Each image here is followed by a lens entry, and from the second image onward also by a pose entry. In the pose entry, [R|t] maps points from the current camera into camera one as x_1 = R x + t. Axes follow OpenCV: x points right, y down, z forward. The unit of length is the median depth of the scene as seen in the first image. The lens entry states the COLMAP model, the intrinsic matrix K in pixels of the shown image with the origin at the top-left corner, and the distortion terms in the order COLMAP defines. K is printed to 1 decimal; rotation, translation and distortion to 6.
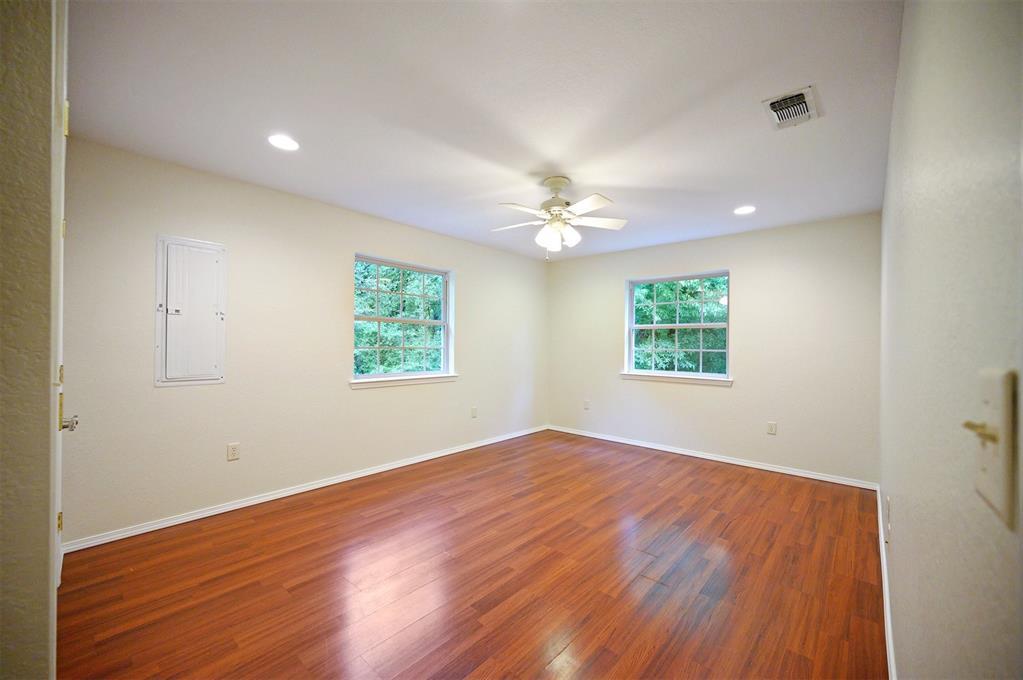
lens RADIAL K [[403.3, 0, 511.5], [0, 403.3, 340.0], [0, 0, 1]] dist [-0.001617, -0.000035]
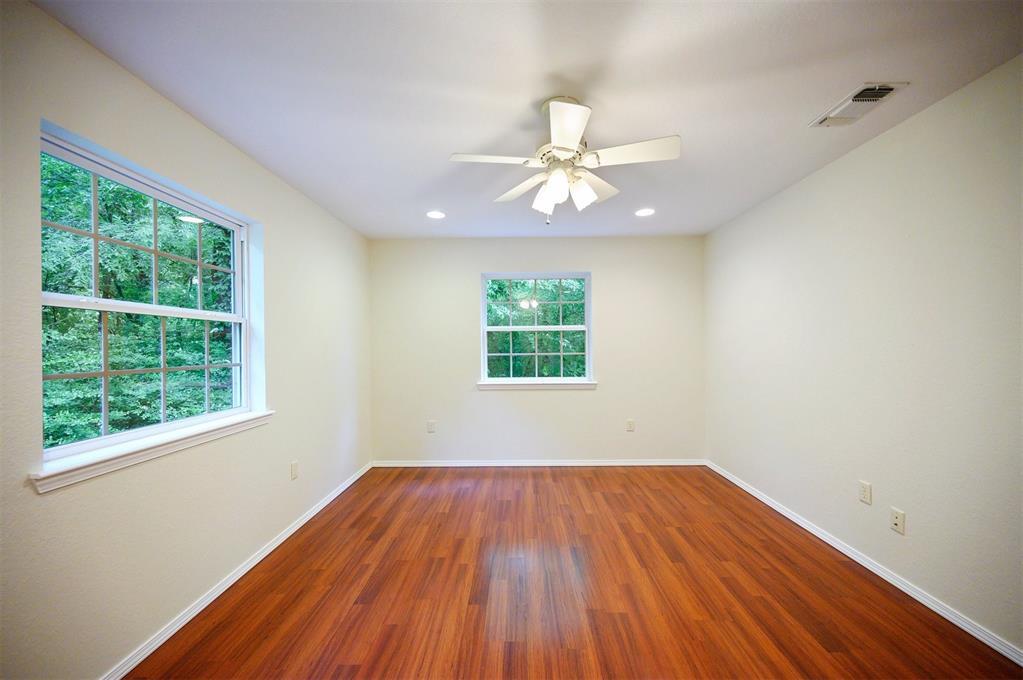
lens RADIAL K [[398.7, 0, 508.3], [0, 398.7, 343.1], [0, 0, 1]] dist [-0.001965, -0.000260]
pose [[0.761012, -0.017100, 0.648512, -0.307994], [0.017721, 0.999827, 0.005568, -0.010524], [-0.648496, 0.007255, 0.761184, 0.453297]]
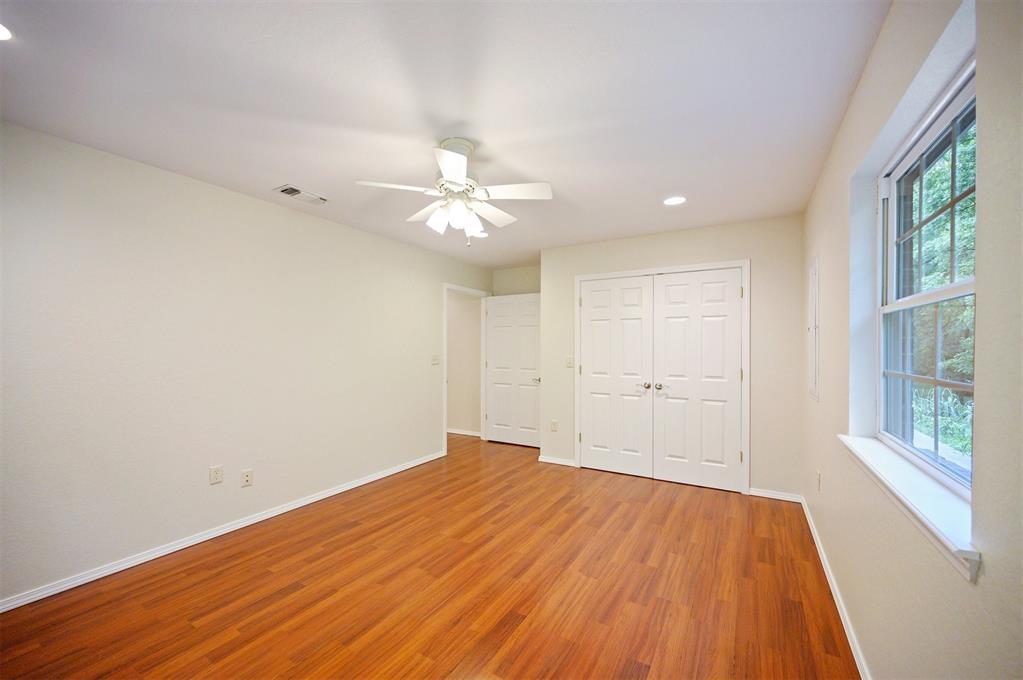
lens RADIAL K [[403.6, 0, 511.1], [0, 403.6, 344.8], [0, 0, 1]] dist [-0.000818, 0.000280]
pose [[-0.980276, -0.011790, -0.197281, 0.130299], [-0.009487, 0.999875, -0.012615, -0.004422], [0.197405, -0.010494, -0.980266, 1.437640]]
